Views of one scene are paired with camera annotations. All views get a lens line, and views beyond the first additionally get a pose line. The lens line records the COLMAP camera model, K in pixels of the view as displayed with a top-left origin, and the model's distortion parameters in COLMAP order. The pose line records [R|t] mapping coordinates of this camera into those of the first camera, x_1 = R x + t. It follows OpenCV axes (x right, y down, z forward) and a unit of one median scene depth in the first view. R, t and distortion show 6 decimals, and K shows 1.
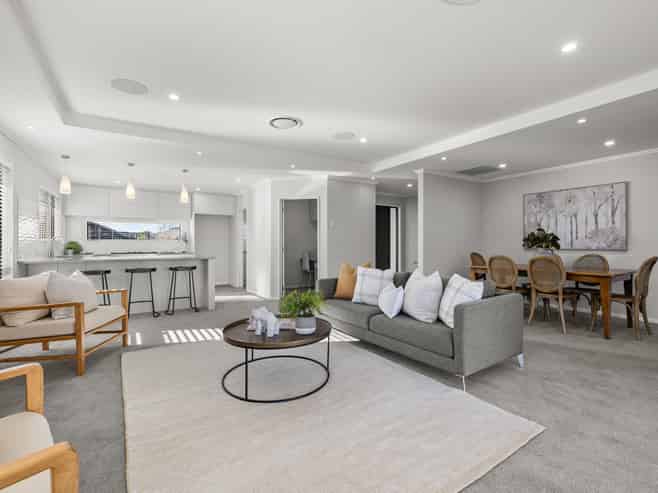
lens RADIAL K [[308.7, 0, 330.9], [0, 308.7, 246.0], [0, 0, 1]] dist [-0.005526, -0.000543]
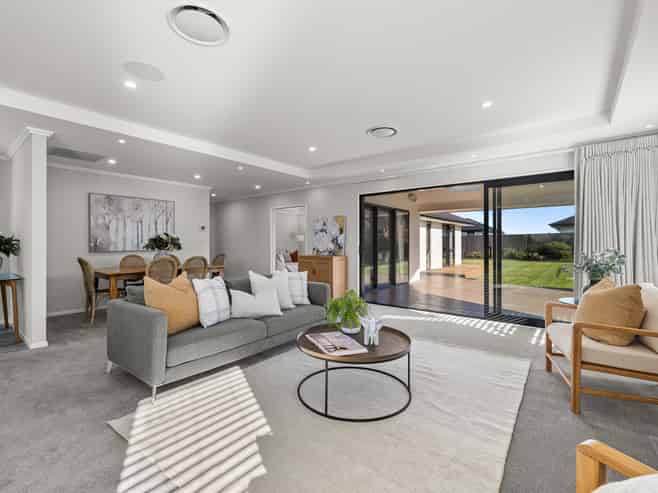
lens RADIAL K [[308.7, 0, 330.1], [0, 308.7, 243.0], [0, 0, 1]] dist [-0.005526, -0.000543]
pose [[-0.324023, 0.003378, 0.946043, -0.535769], [0.007023, 0.999975, -0.001166, -0.011932], [-0.946023, 0.006266, -0.324039, 0.700529]]
